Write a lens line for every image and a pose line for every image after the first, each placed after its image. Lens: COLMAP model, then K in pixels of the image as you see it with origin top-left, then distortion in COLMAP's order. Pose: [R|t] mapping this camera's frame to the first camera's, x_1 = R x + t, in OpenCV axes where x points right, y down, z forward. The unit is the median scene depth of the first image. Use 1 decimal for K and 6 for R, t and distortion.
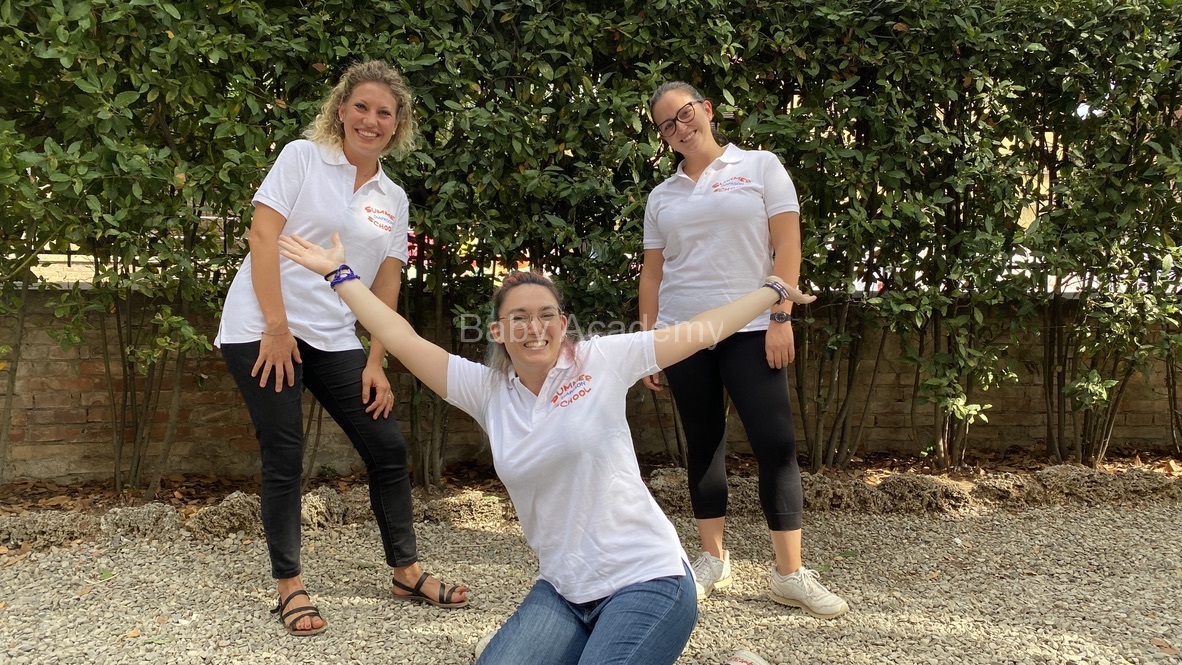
lens RADIAL K [[899.2, 0, 593.9], [0, 899.2, 326.6], [0, 0, 1]] dist [0.027283, -0.032087]
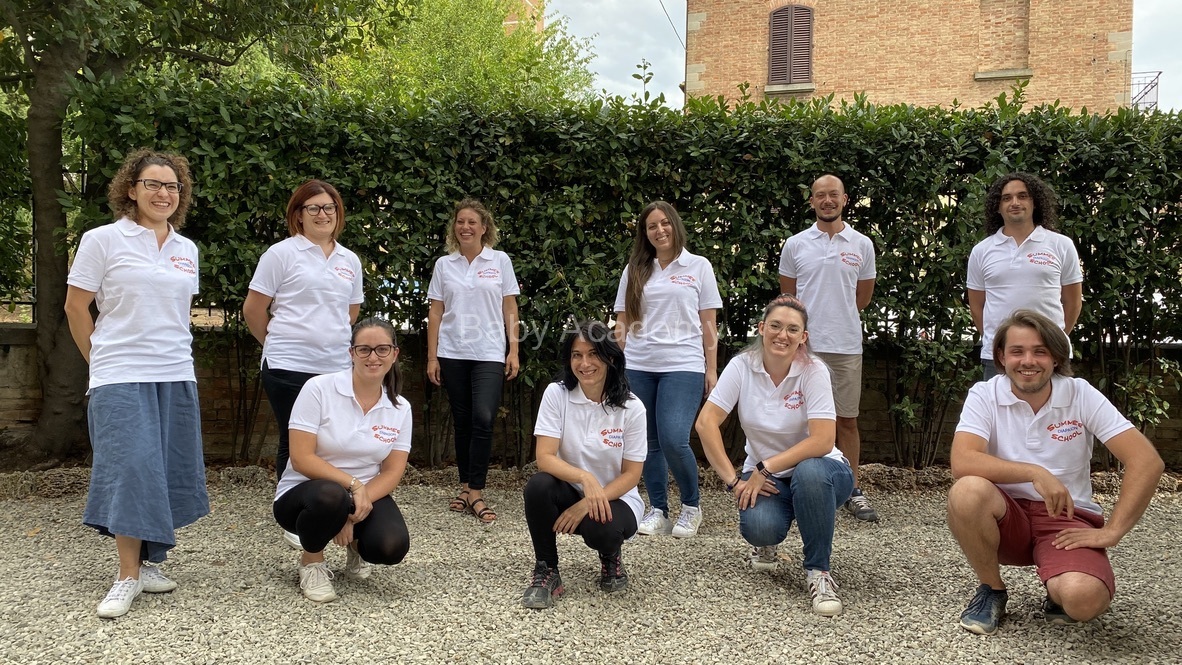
lens RADIAL K [[899.2, 0, 600.3], [0, 899.2, 330.4], [0, 0, 1]] dist [0.027283, -0.032087]
pose [[0.992240, 0.008098, -0.124075, 0.289470], [-0.014110, 0.998764, -0.047656, 0.022031], [0.123535, 0.049037, 0.991128, -0.471352]]
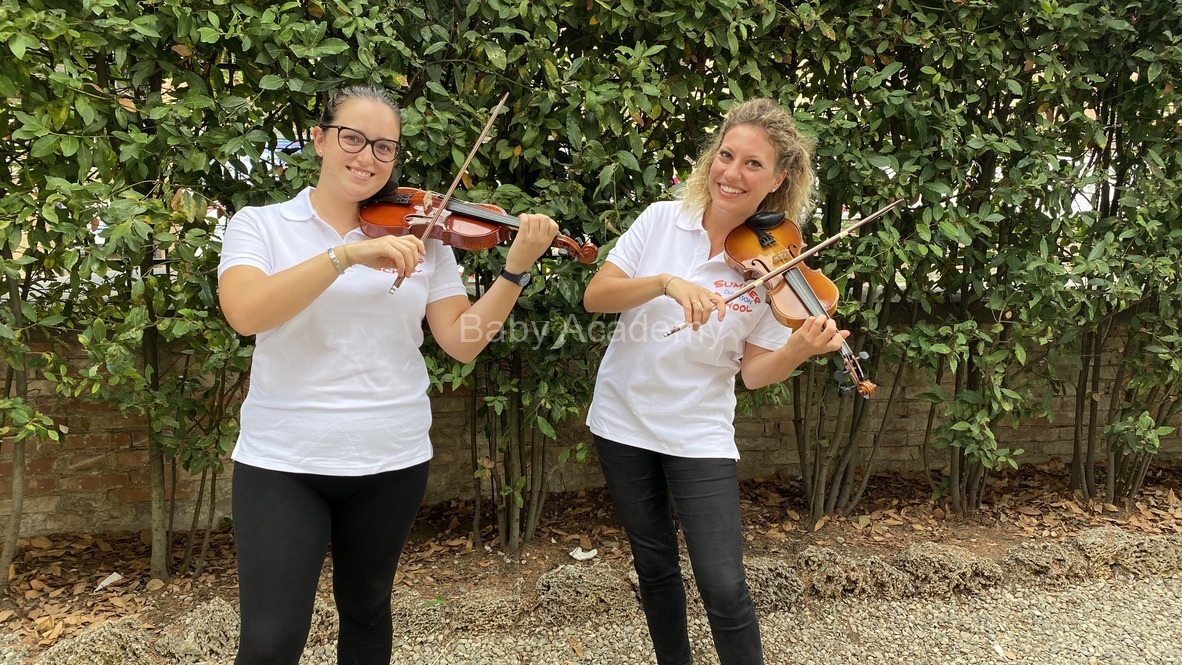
lens RADIAL K [[899.2, 0, 588.0], [0, 899.2, 327.0], [0, 0, 1]] dist [0.027283, -0.032087]
pose [[0.998279, -0.002883, 0.058569, -0.020870], [-0.004591, 0.991883, 0.127075, -0.150385], [-0.058460, -0.127125, 0.990162, 0.220164]]
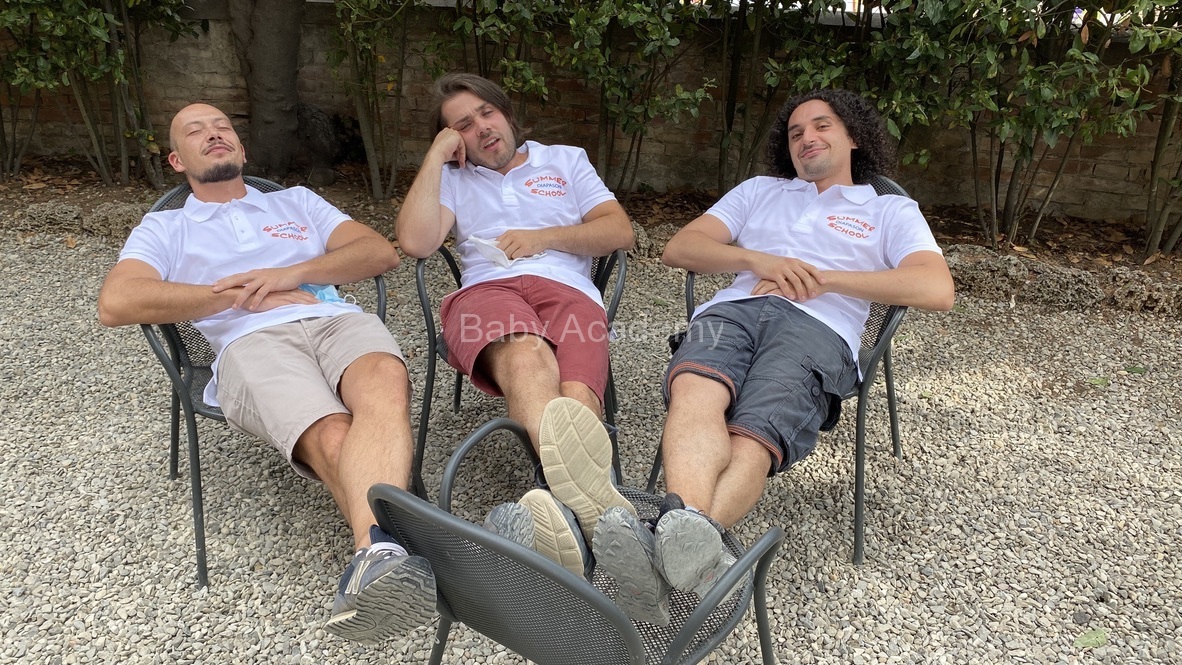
lens RADIAL K [[899.2, 0, 585.2], [0, 899.2, 327.7], [0, 0, 1]] dist [0.027283, -0.032087]
pose [[0.922797, 0.179489, -0.340925, 0.051564], [-0.033298, 0.918702, 0.393546, -0.136354], [0.383845, -0.351811, 0.853752, -0.040114]]
